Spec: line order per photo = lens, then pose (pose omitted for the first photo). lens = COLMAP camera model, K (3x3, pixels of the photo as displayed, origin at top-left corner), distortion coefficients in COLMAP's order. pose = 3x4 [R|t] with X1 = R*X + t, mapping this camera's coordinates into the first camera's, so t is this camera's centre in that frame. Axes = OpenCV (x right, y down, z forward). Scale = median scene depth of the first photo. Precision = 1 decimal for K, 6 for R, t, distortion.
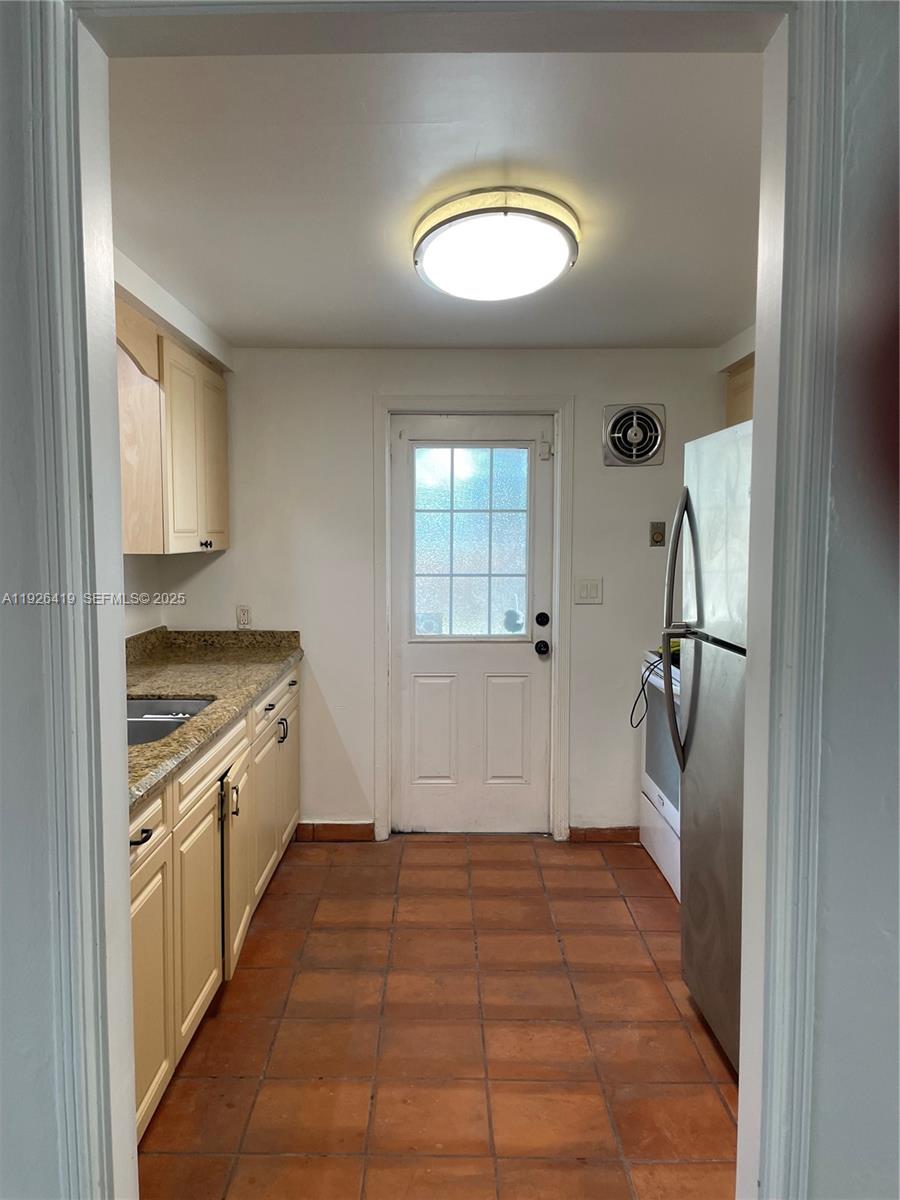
lens RADIAL K [[917.7, 0, 446.6], [0, 917.7, 596.3], [0, 0, 1]] dist [0.079993, -0.099822]
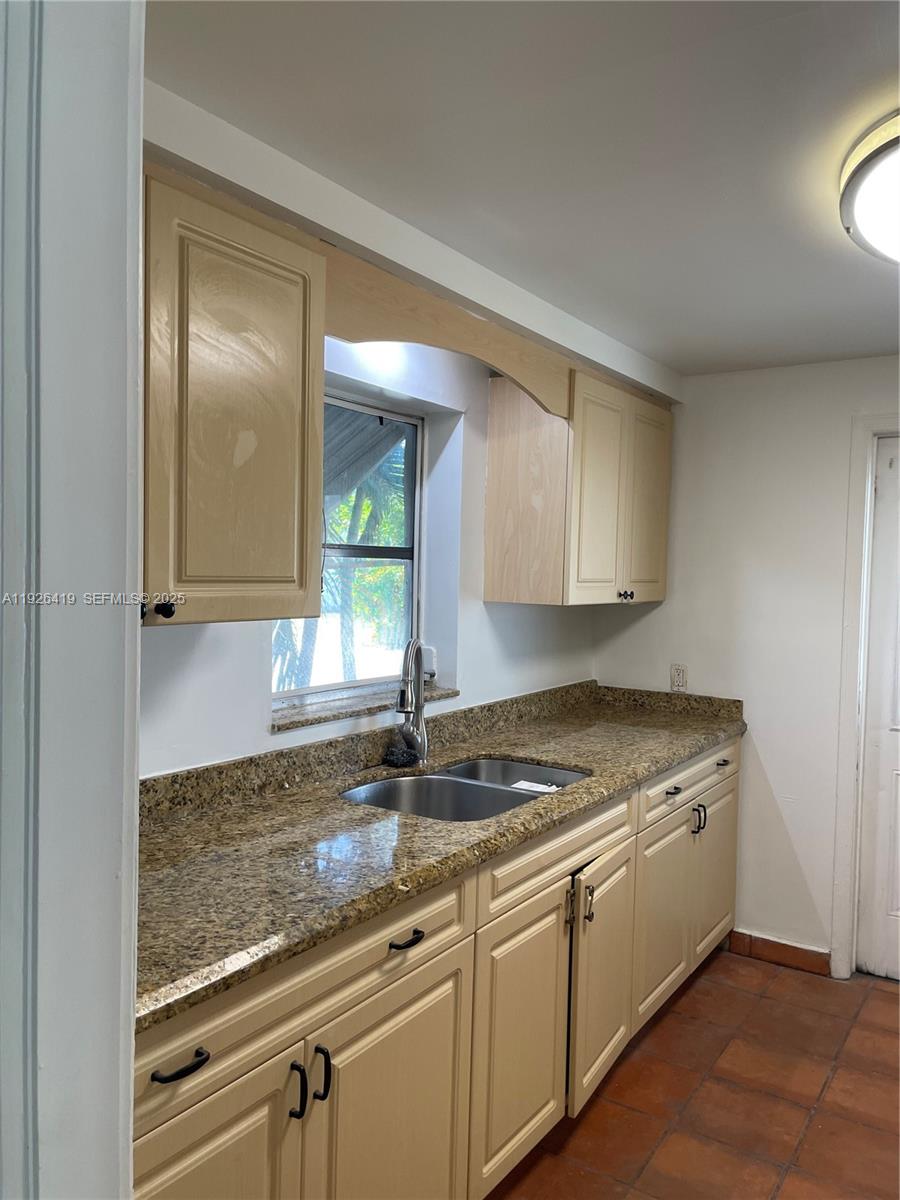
lens RADIAL K [[917.7, 0, 444.0], [0, 917.7, 593.2], [0, 0, 1]] dist [0.079993, -0.099822]
pose [[0.830576, 0.035513, -0.555772, 0.091997], [-0.062172, 0.997639, -0.029167, -0.021242], [0.553425, 0.058779, 0.830823, 0.158162]]
